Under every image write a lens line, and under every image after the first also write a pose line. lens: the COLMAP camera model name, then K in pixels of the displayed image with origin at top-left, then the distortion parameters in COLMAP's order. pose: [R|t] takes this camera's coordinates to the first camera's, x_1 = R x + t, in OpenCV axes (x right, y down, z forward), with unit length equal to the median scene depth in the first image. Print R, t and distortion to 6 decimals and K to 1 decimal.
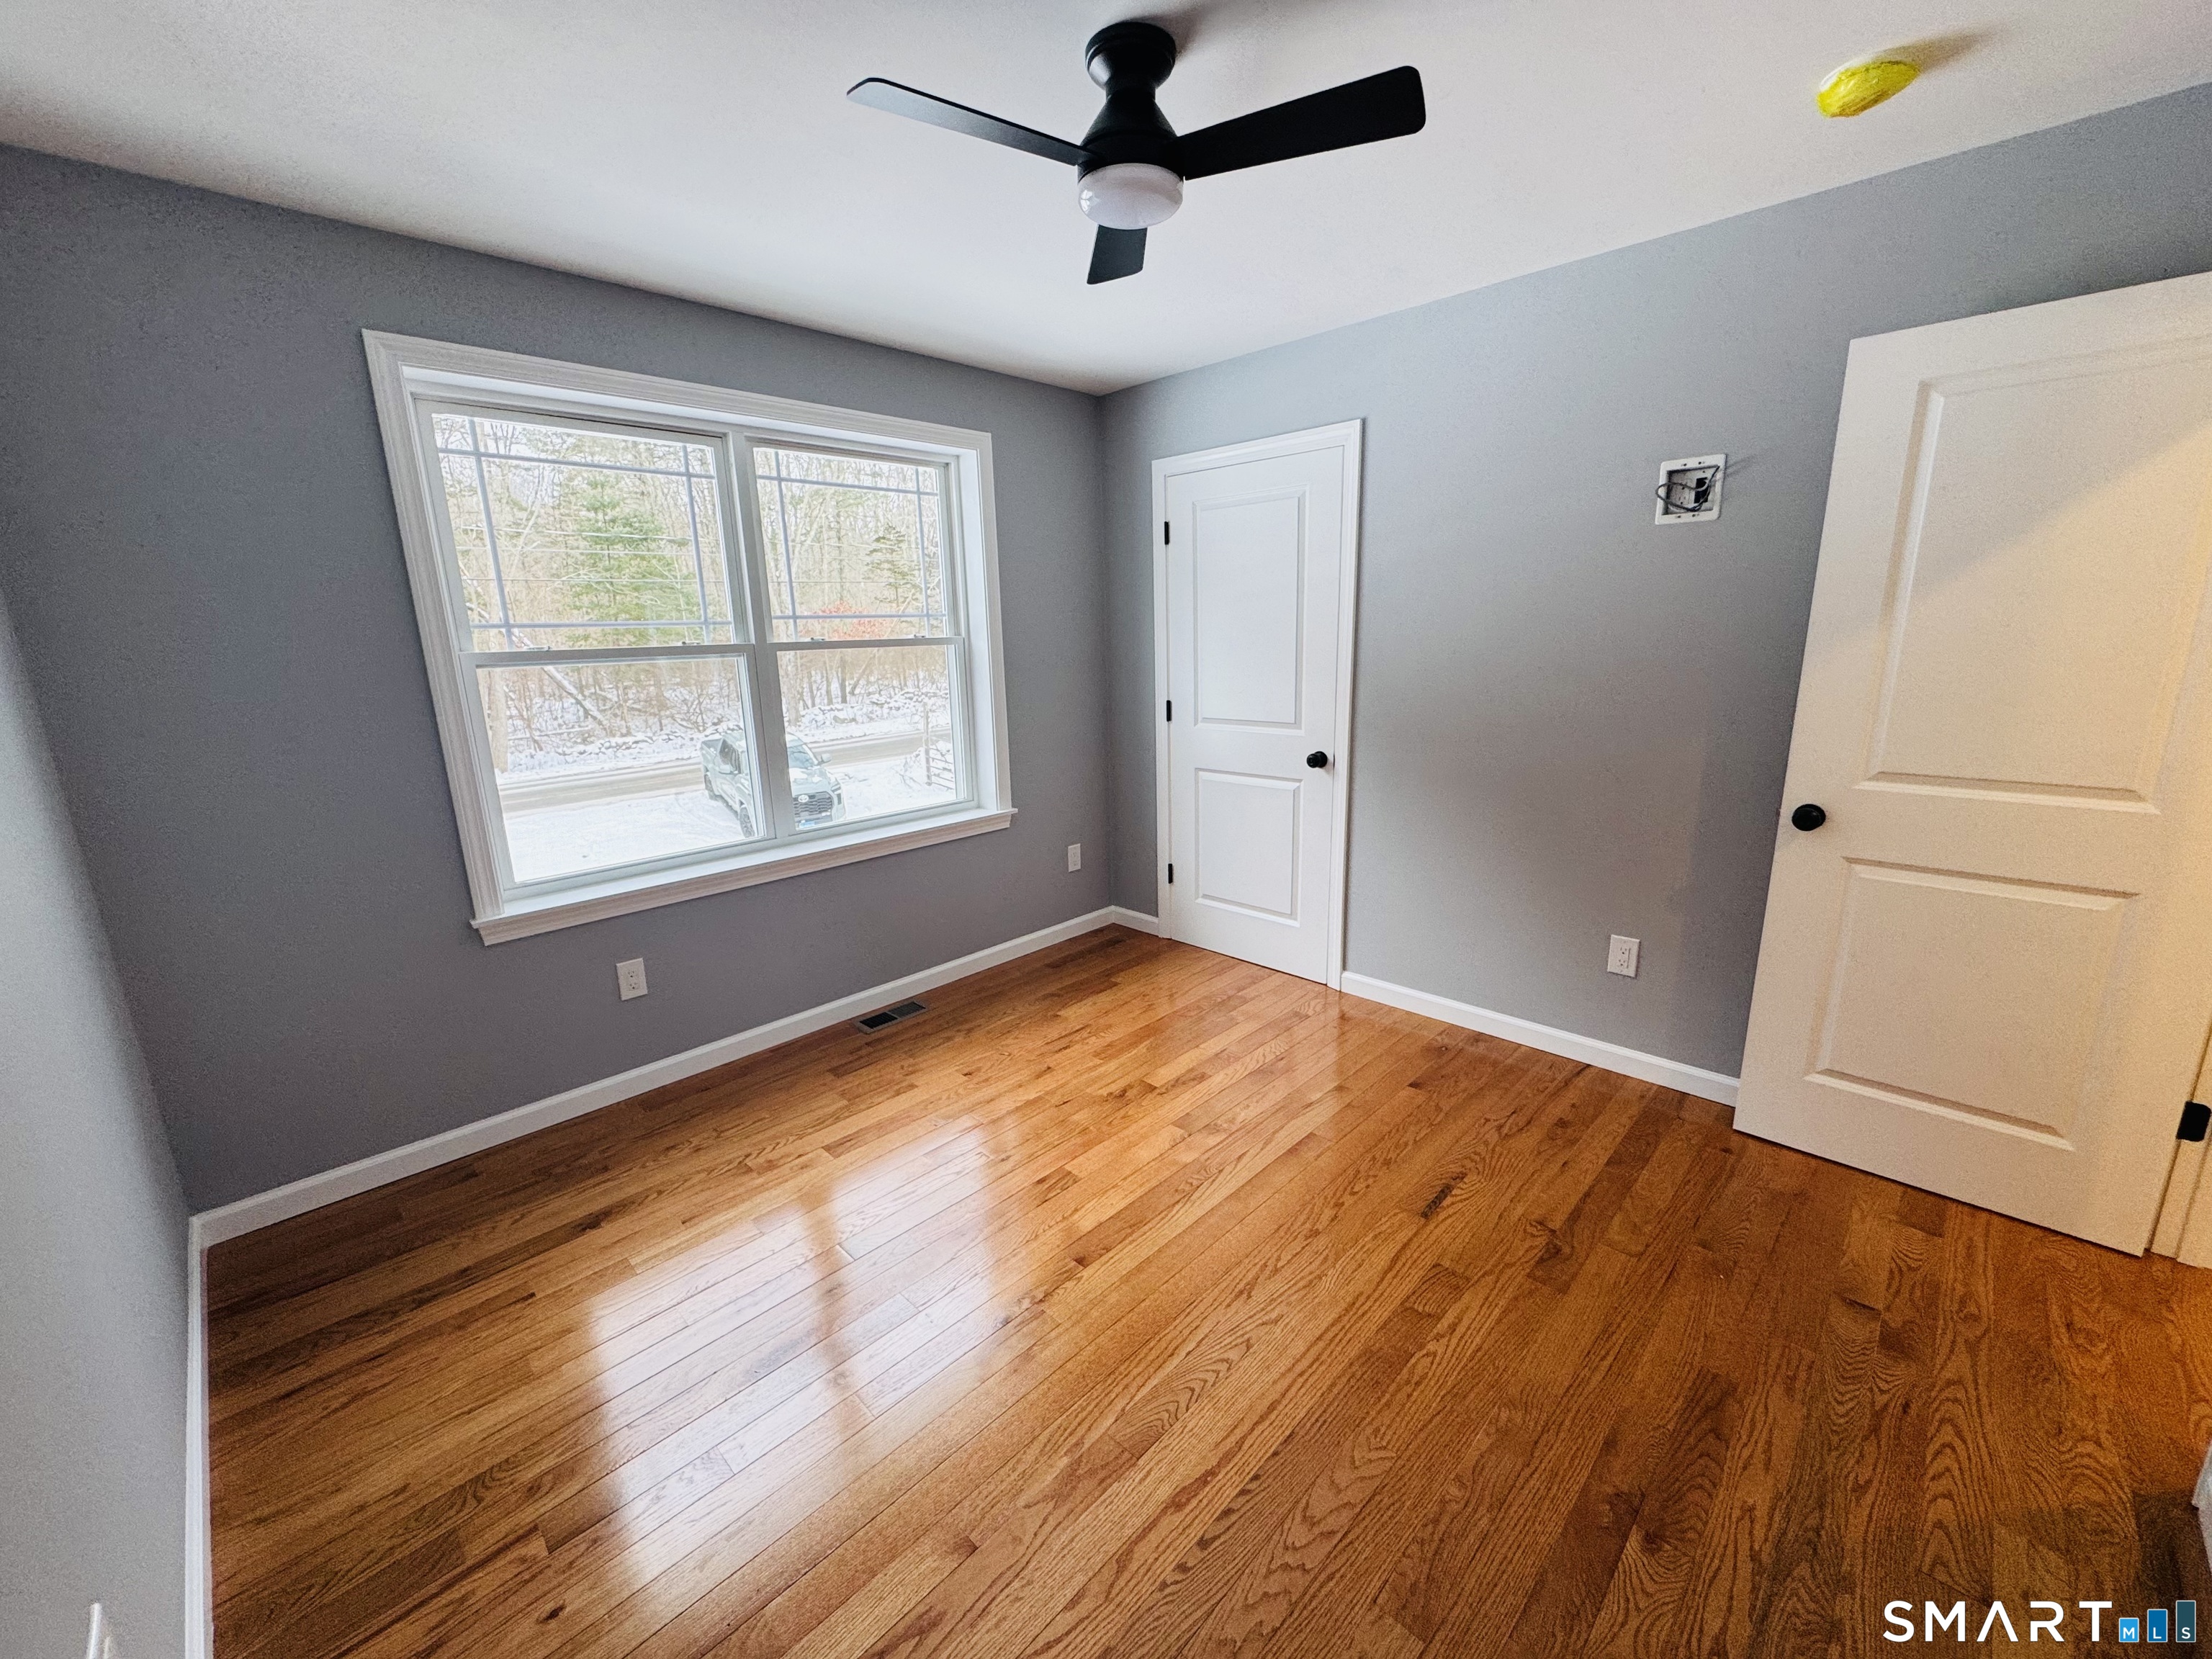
lens RADIAL K [[877.0, 0, 1086.4], [0, 877.0, 829.1], [0, 0, 1]] dist [-0.000878, -0.000285]
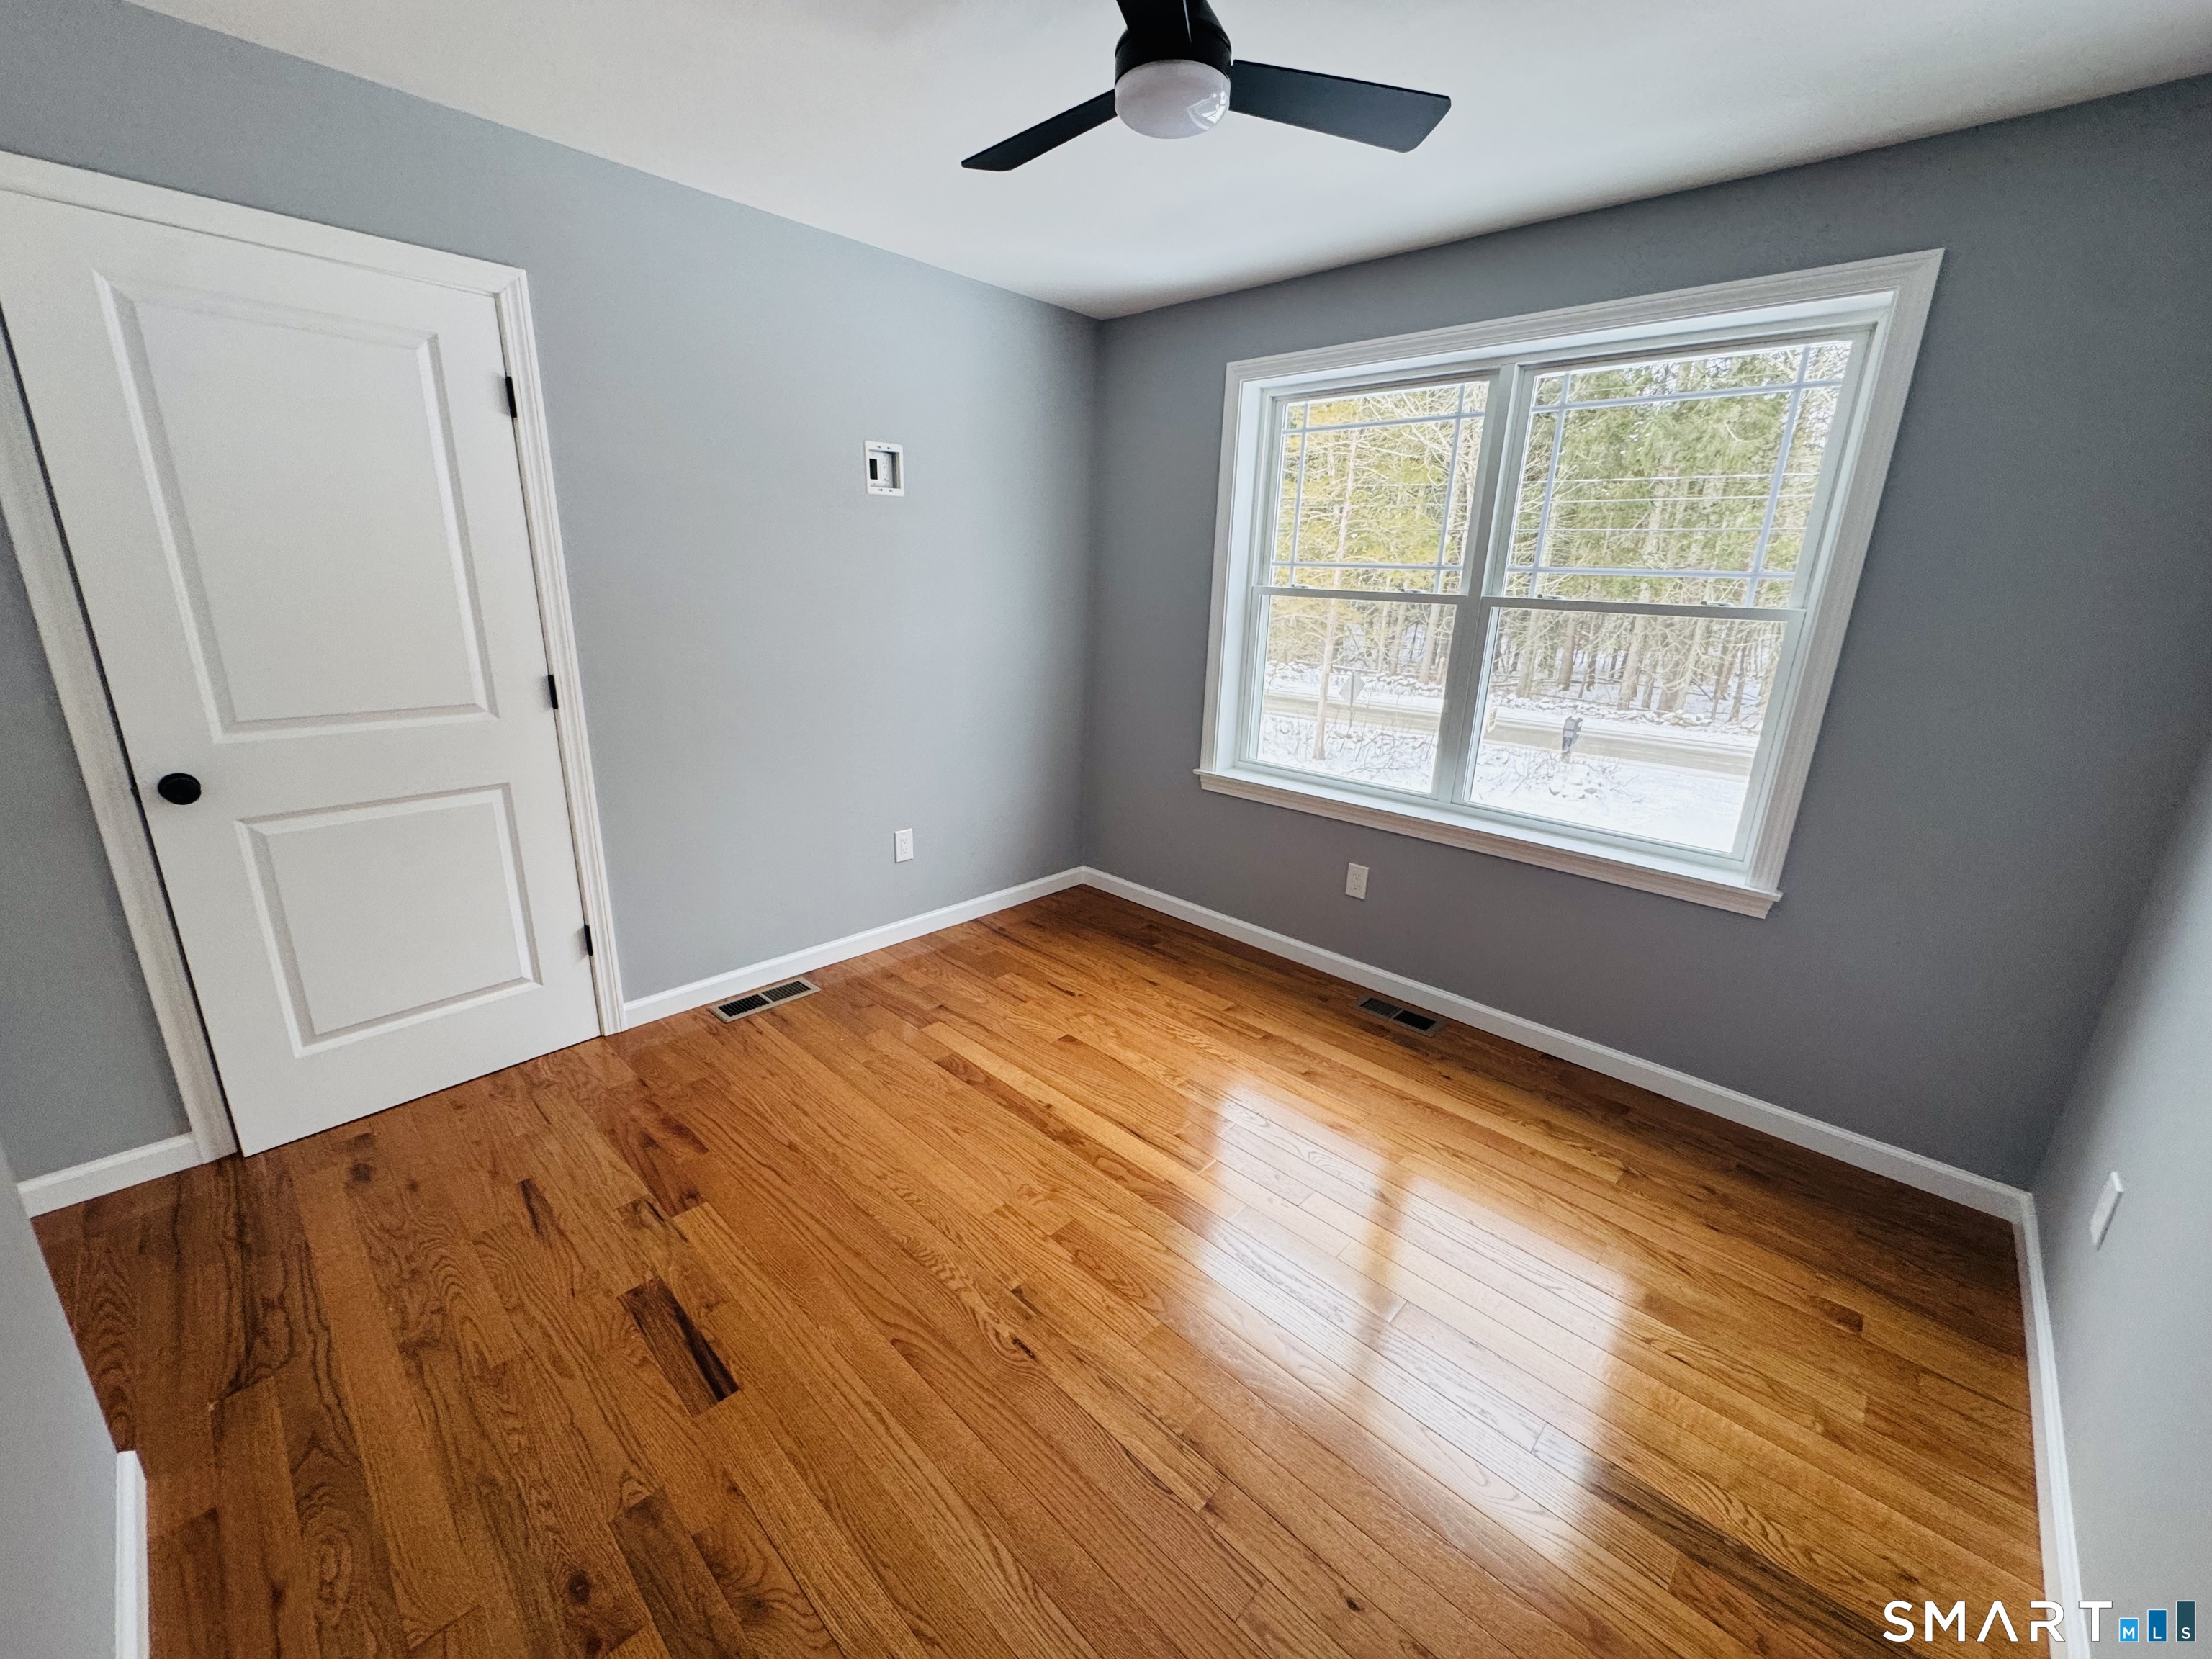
lens RADIAL K [[877.0, 0, 1096.9], [0, 877.0, 834.2], [0, 0, 1]] dist [-0.000878, -0.000285]
pose [[0.024593, 0.310544, -0.950241, 0.569139], [-0.258215, 0.920247, 0.294059, -0.141616], [0.965774, 0.238135, 0.102818, 0.549810]]
